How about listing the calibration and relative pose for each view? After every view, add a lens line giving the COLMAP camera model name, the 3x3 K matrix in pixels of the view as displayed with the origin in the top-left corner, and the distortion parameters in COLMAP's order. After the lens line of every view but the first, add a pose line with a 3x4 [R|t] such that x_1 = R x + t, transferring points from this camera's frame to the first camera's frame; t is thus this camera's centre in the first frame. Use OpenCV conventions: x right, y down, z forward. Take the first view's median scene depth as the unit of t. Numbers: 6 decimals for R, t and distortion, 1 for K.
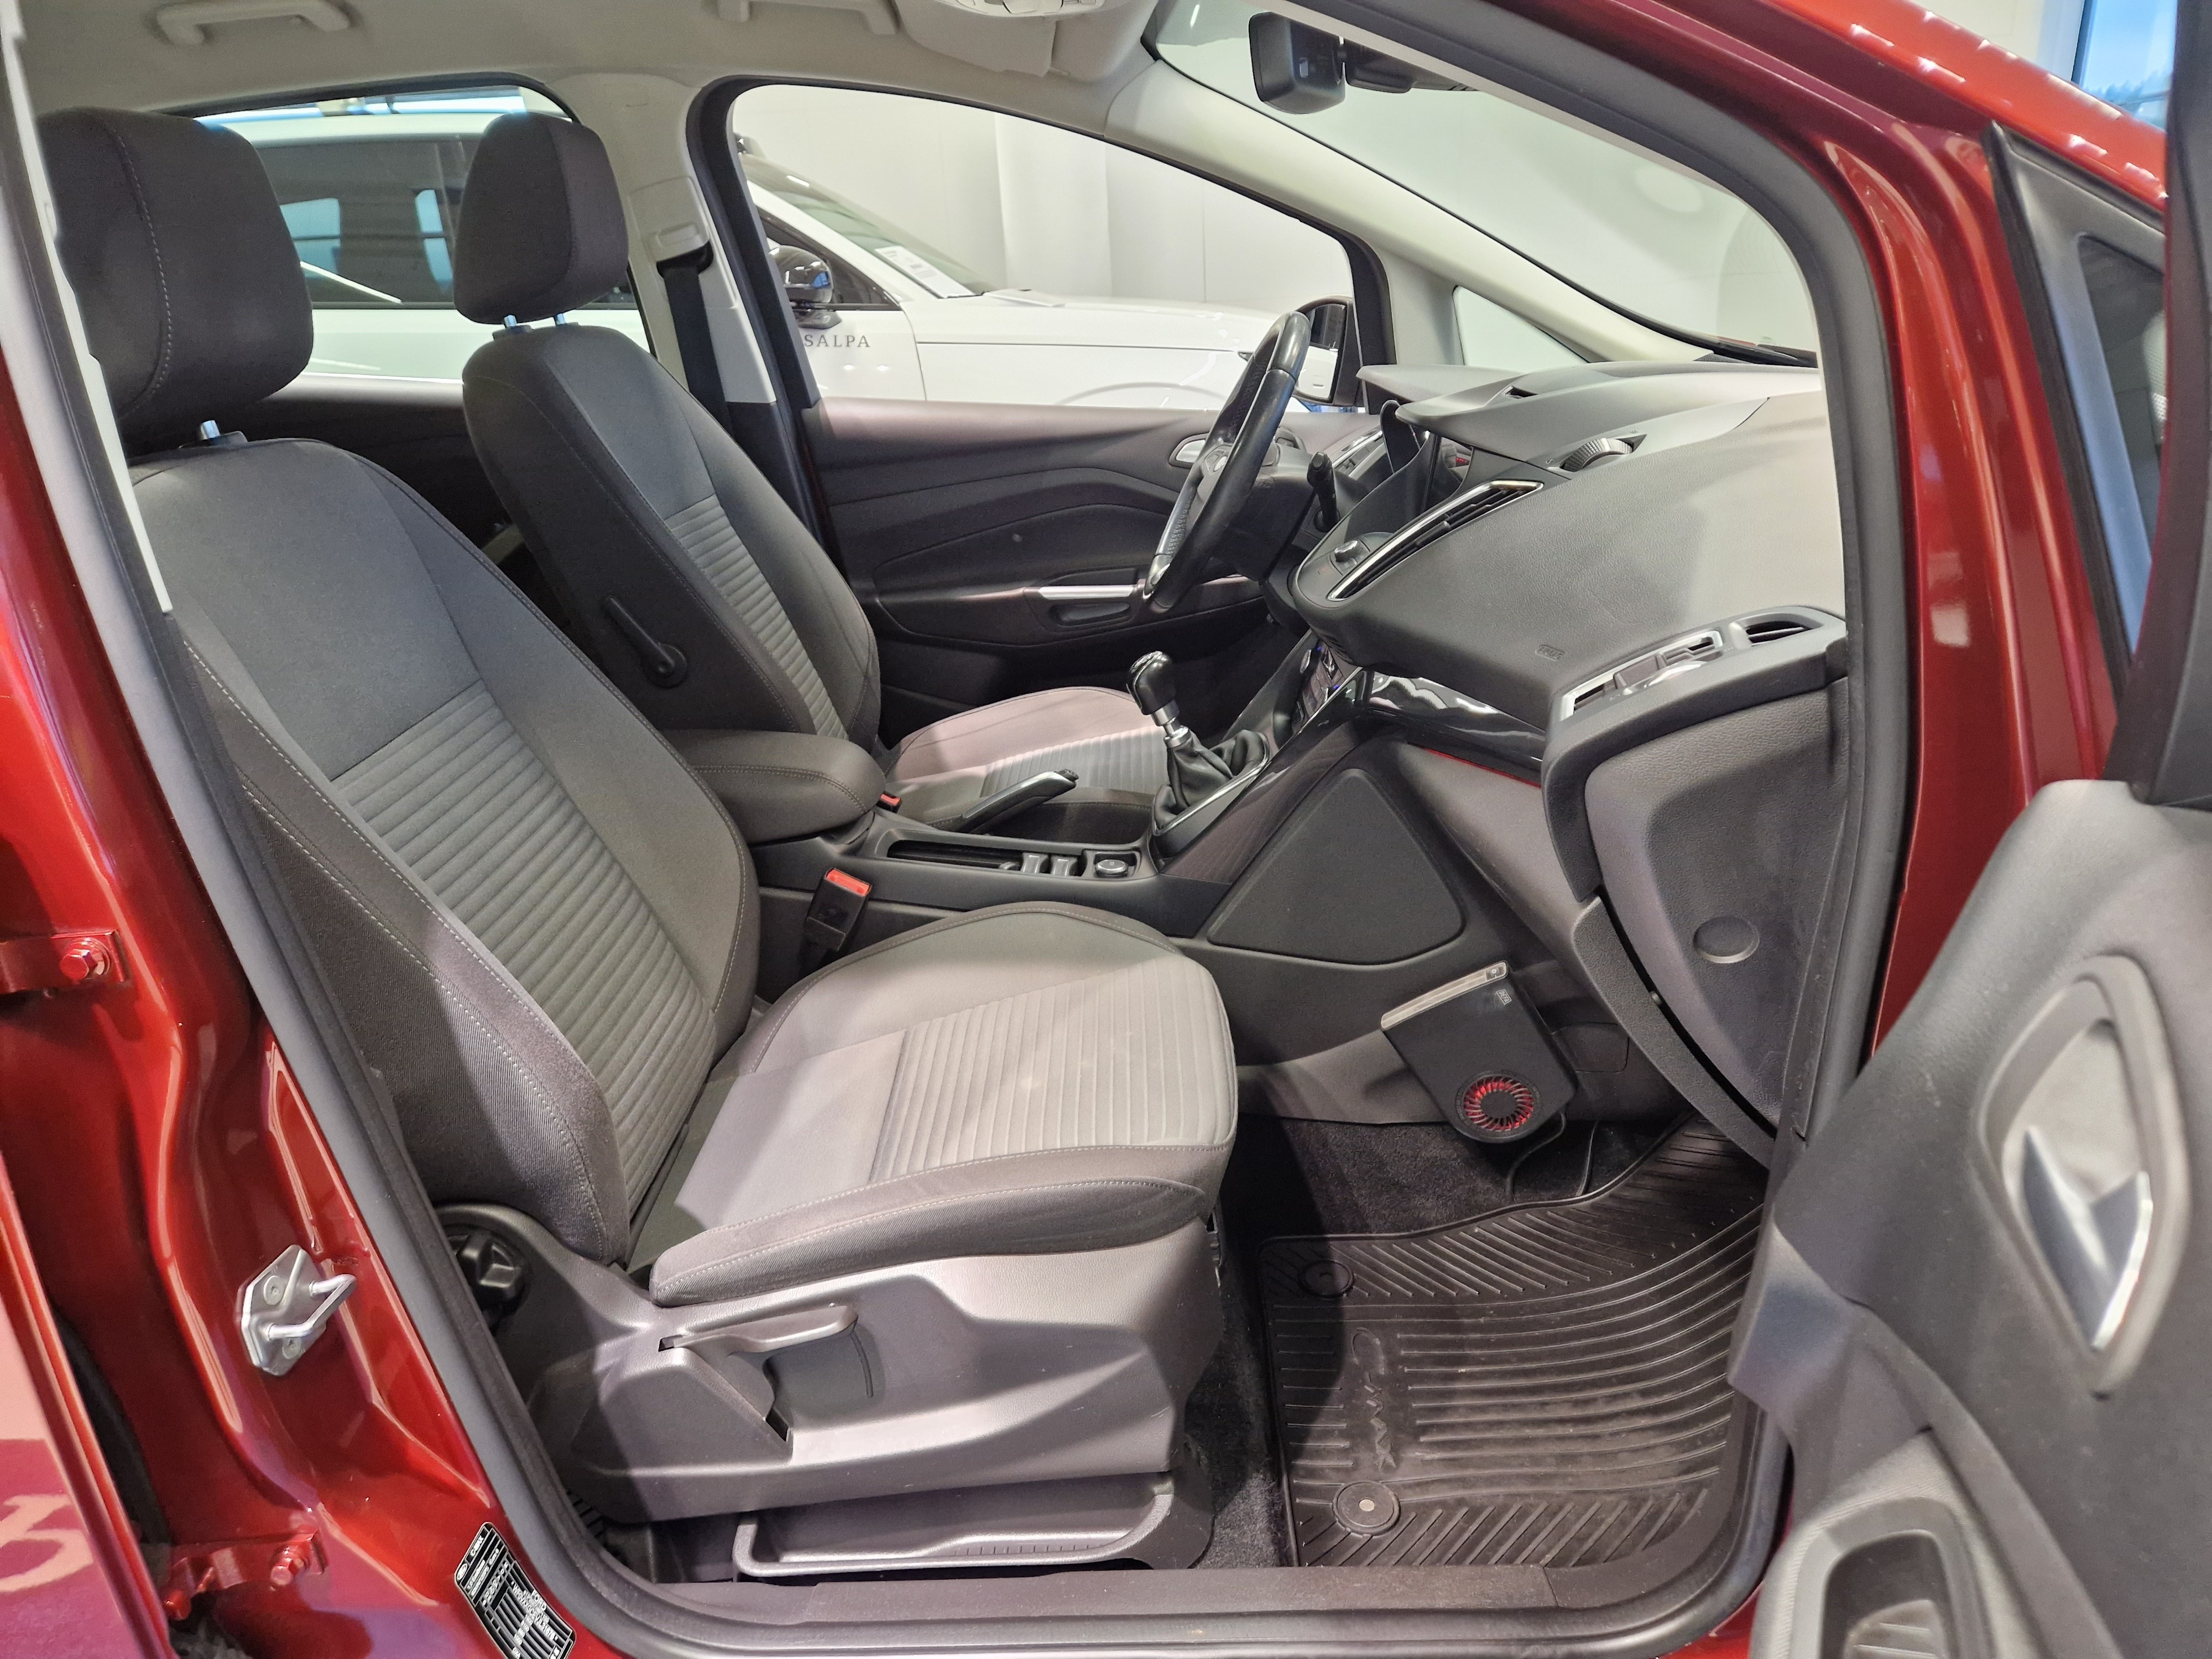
lens RADIAL K [[1475.5, 0, 1106.0], [0, 1475.5, 829.5], [0, 0, 1]] dist [-0.006133, -0.003305]
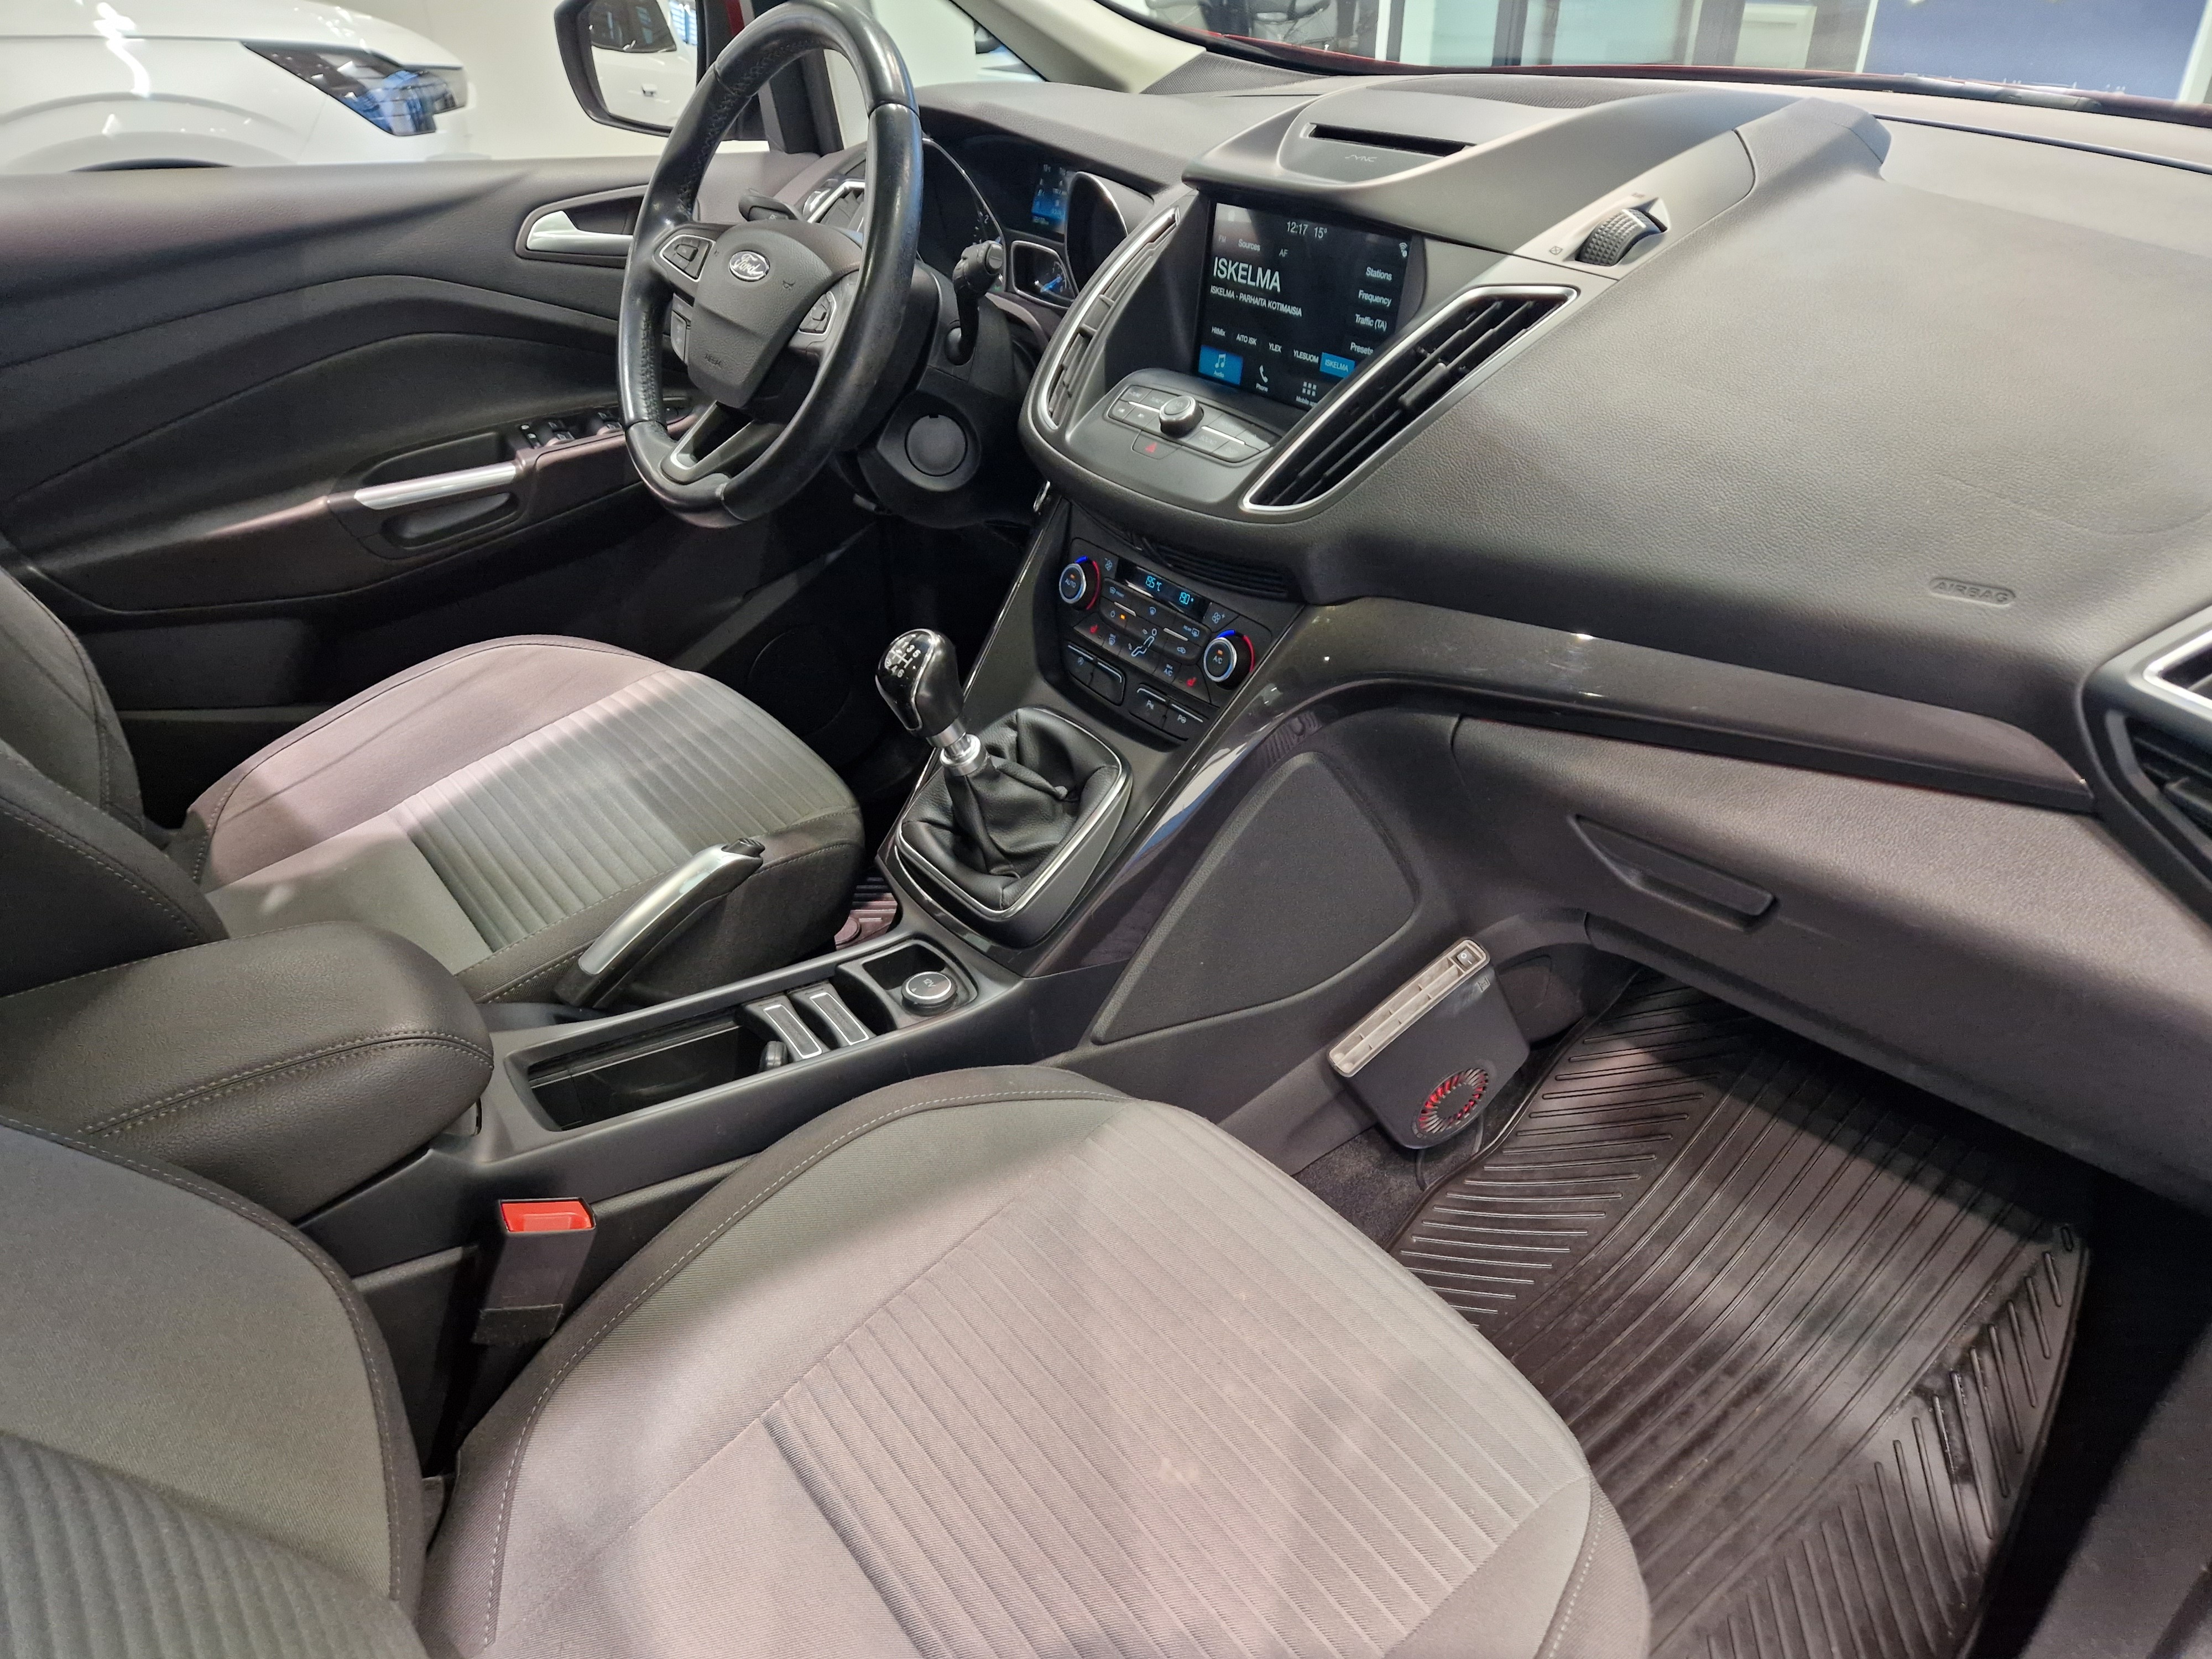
lens RADIAL K [[1478.7, 0, 1105.6], [0, 1478.7, 845.7], [0, 0, 1]] dist [-0.000289, -0.002470]
pose [[0.780732, -0.307419, 0.544014, -0.253016], [0.197950, 0.947448, 0.251313, -0.170171], [-0.592684, -0.088521, 0.800556, 0.470701]]
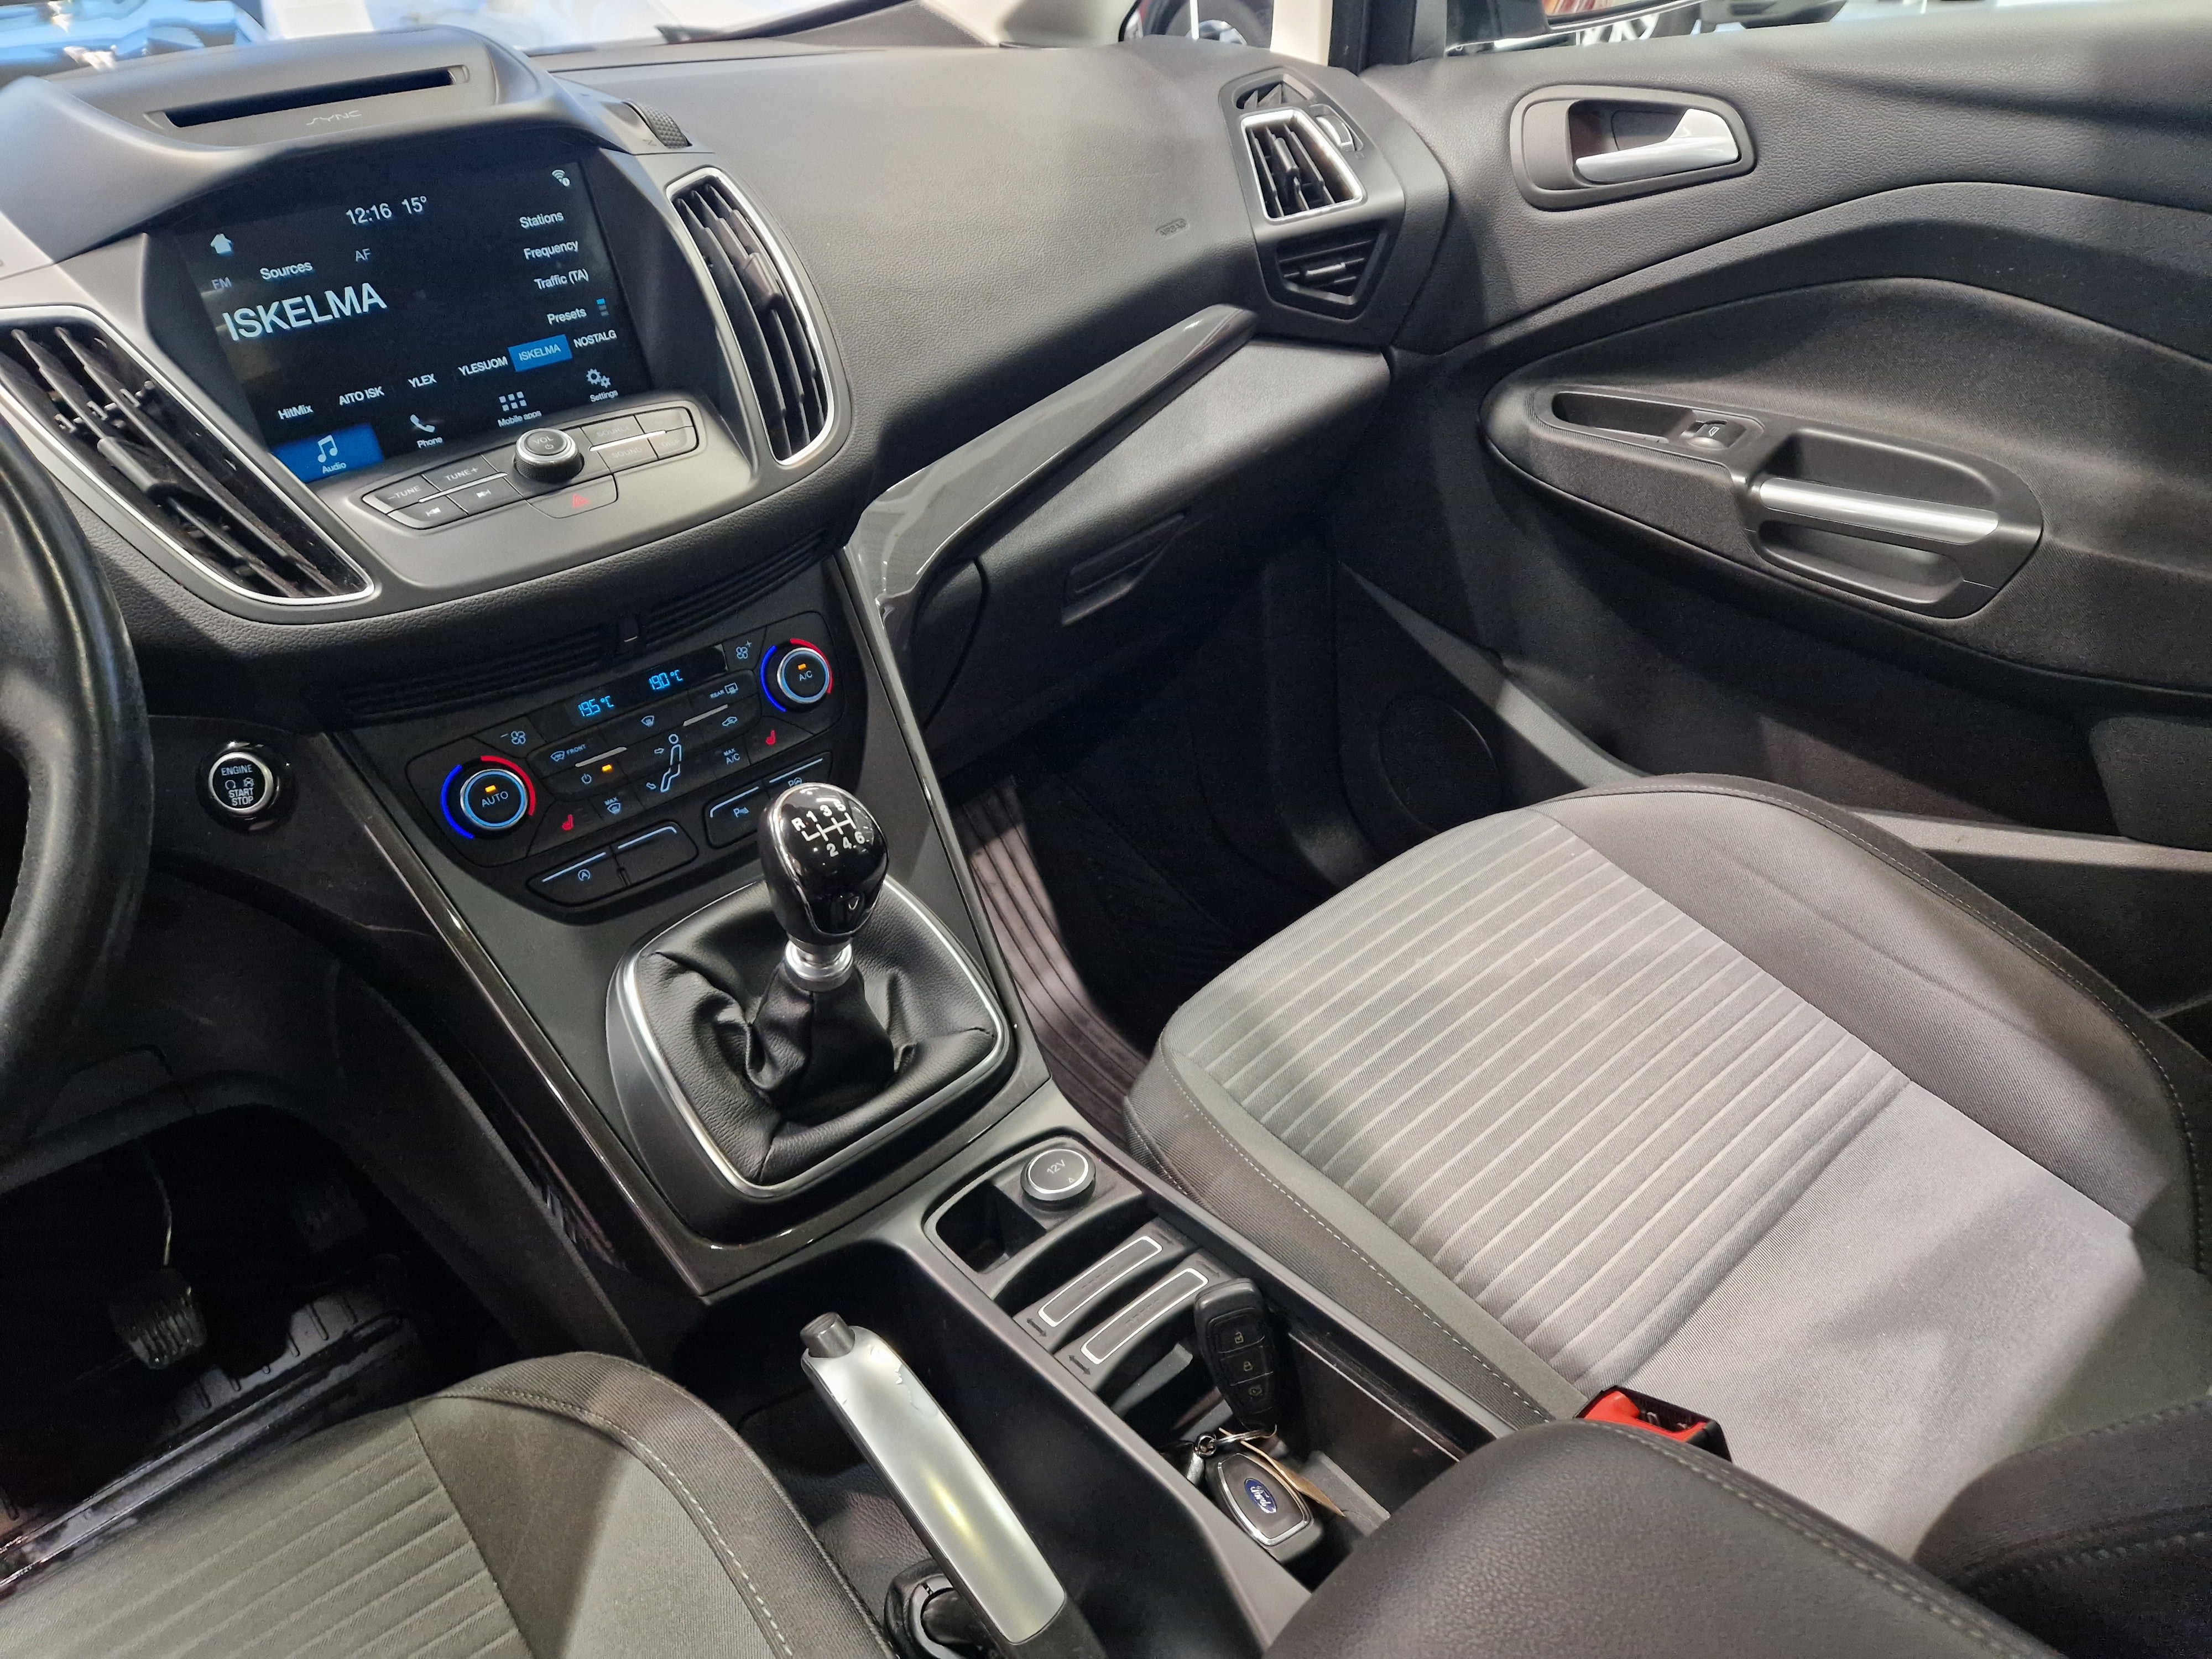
lens RADIAL K [[1475.5, 0, 1106.0], [0, 1475.5, 829.5], [0, 0, 1]] dist [-0.006133, -0.003305]
pose [[-0.670910, -0.305349, 0.675753, -0.272163], [0.358424, 0.664229, 0.655997, -0.330435], [-0.649162, 0.682321, -0.336194, 1.072578]]
